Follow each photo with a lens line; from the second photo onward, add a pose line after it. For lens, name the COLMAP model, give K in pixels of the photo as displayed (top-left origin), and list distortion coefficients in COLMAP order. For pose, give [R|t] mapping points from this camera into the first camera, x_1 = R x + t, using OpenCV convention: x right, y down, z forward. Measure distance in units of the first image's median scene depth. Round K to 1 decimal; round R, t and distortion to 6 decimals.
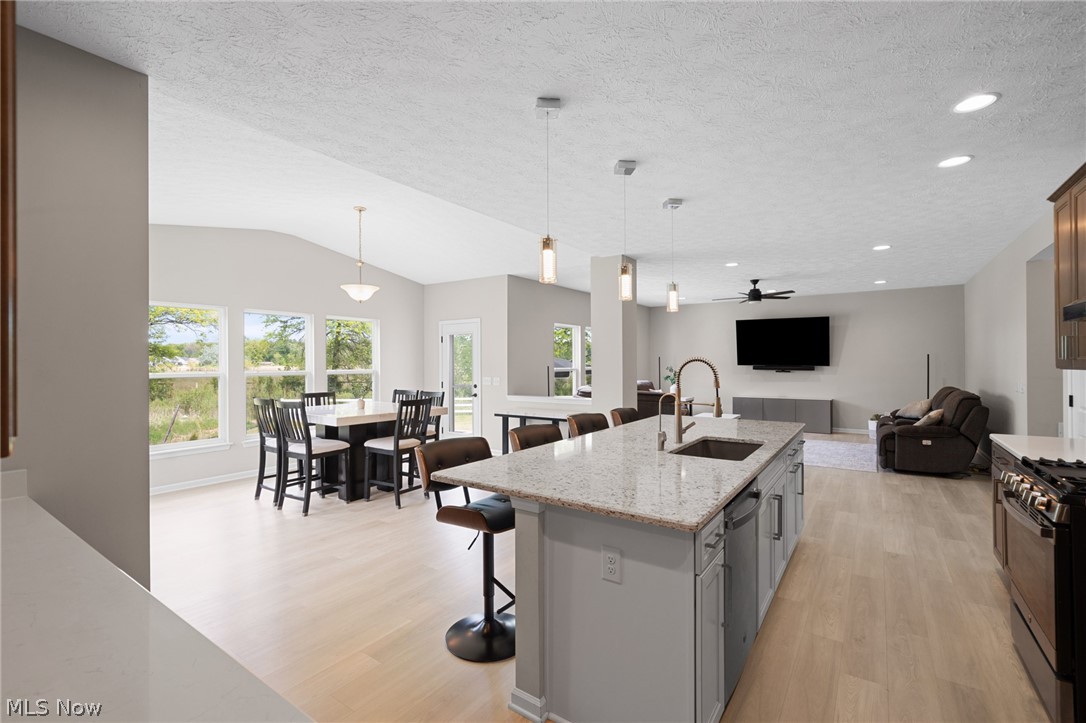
lens RADIAL K [[467.9, 0, 545.5], [0, 467.9, 362.7], [0, 0, 1]] dist [-0.001126, 0.000769]
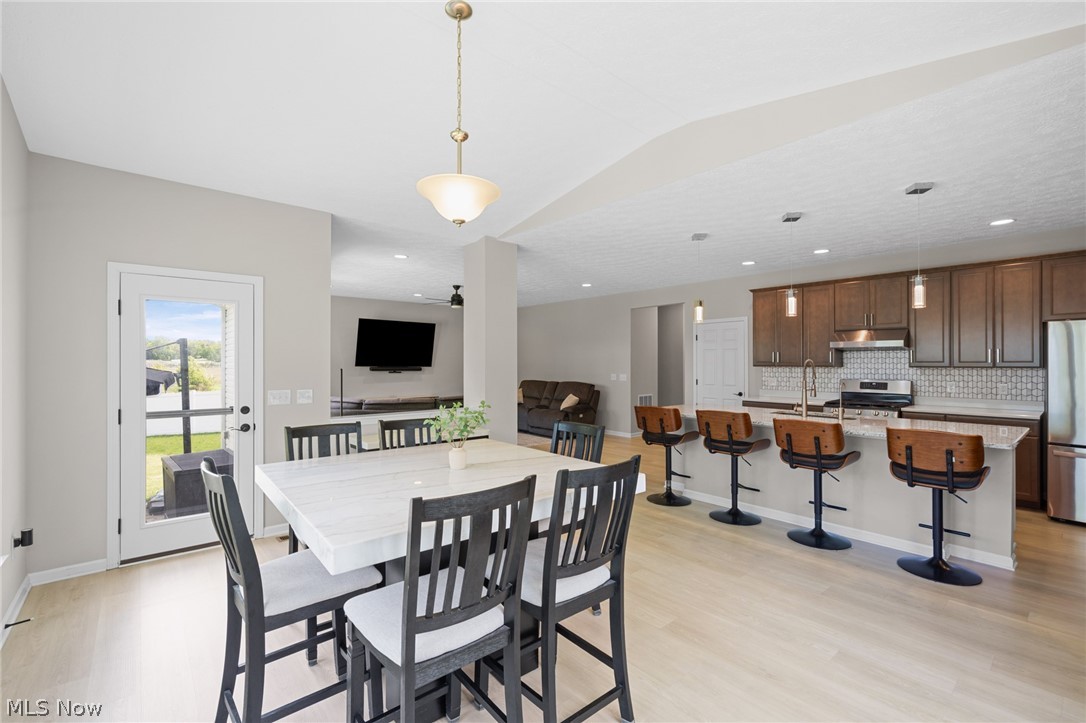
lens RADIAL K [[469.8, 0, 536.0], [0, 469.8, 362.0], [0, 0, 1]] dist [-0.014002, -0.000302]
pose [[0.266941, 0.005691, 0.963696, -0.528838], [-0.000938, 0.999984, -0.005646, 0.002049], [-0.963712, 0.000603, 0.266942, 0.543429]]
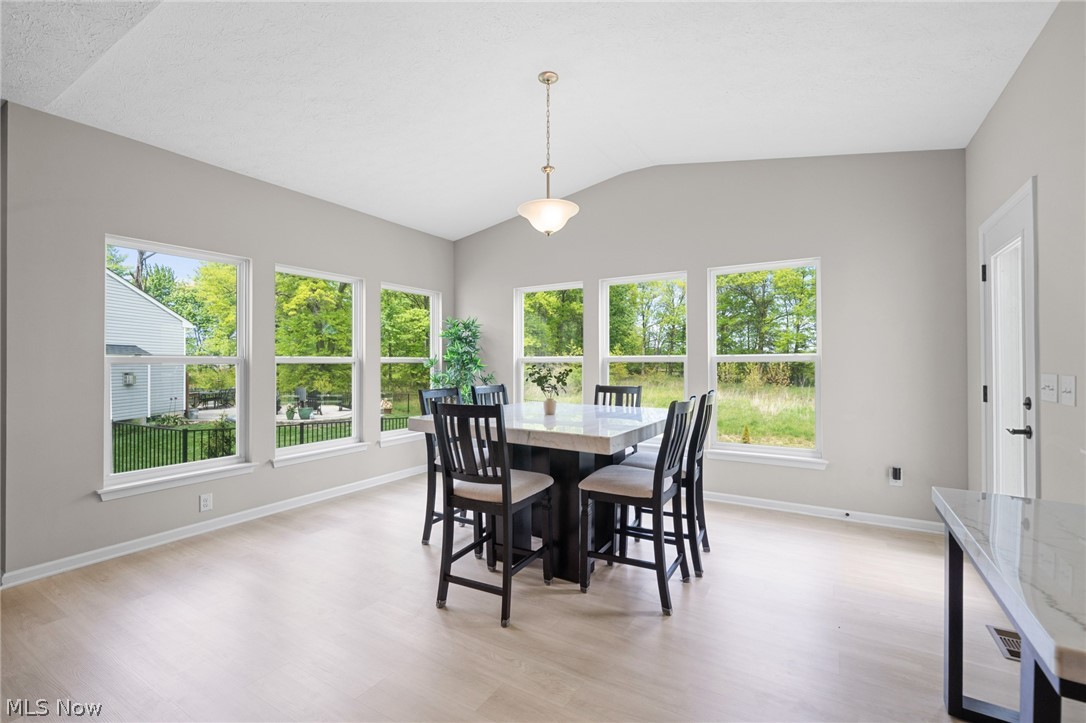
lens RADIAL K [[467.9, 0, 546.8], [0, 467.9, 357.4], [0, 0, 1]] dist [-0.001126, 0.000769]
pose [[0.070698, -0.006928, -0.997474, 0.135302], [0.000896, 0.999976, -0.006882, 0.020382], [0.997497, -0.000407, 0.070702, 0.643472]]
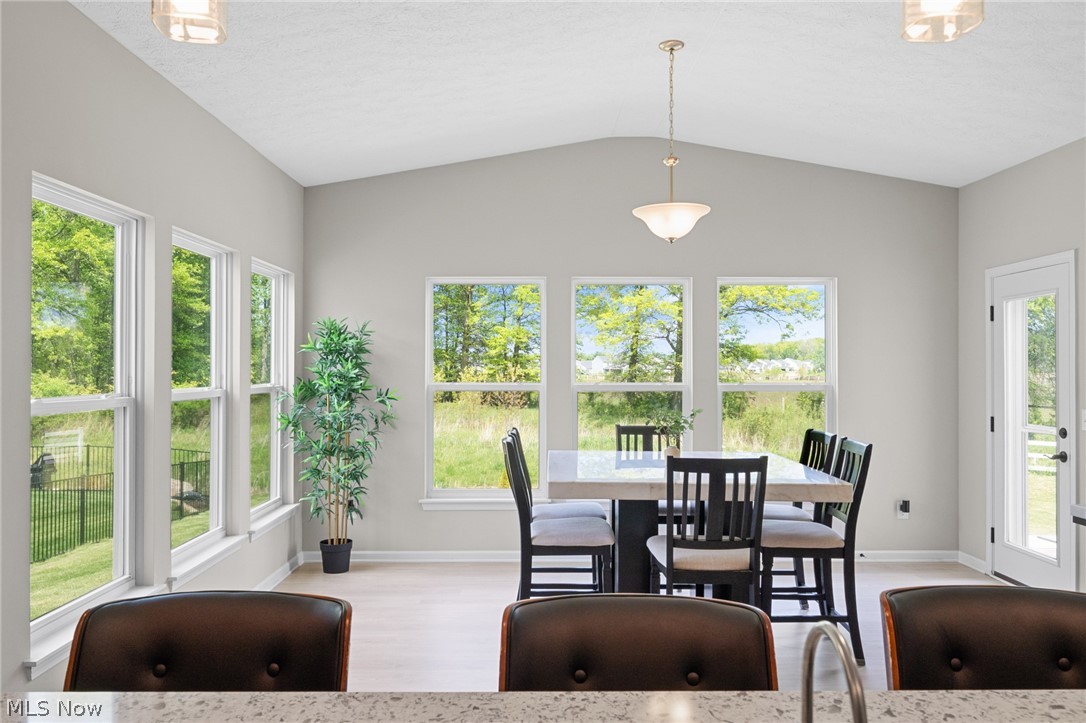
lens RADIAL K [[817.3, 0, 523.5], [0, 817.3, 356.2], [0, 0, 1]] dist [-0.009286, -0.003643]
pose [[0.571372, -0.007039, -0.820661, 0.137382], [-0.006374, 0.999895, -0.013014, -0.000409], [0.820666, 0.012667, 0.571268, 0.277645]]
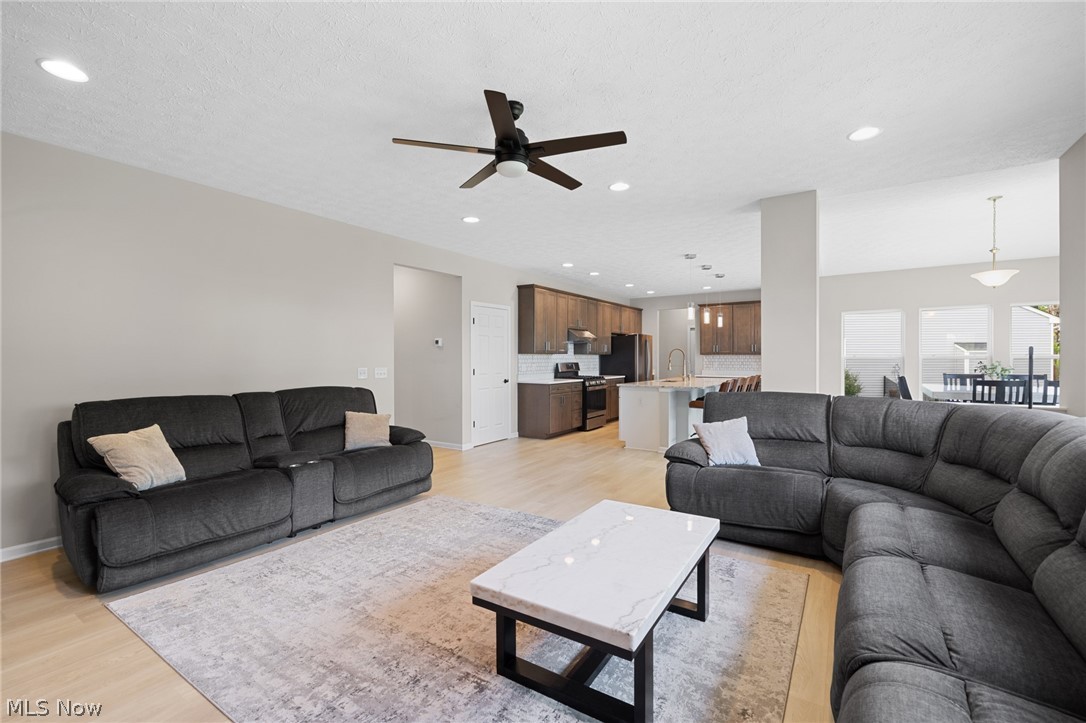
lens RADIAL K [[467.9, 0, 538.5], [0, 467.9, 358.4], [0, 0, 1]] dist [-0.001126, 0.000769]
pose [[-0.999621, 0.008397, -0.026215, 0.439541], [0.008345, 0.999963, 0.002095, 0.013190], [0.026231, 0.001875, -0.999654, 1.357659]]
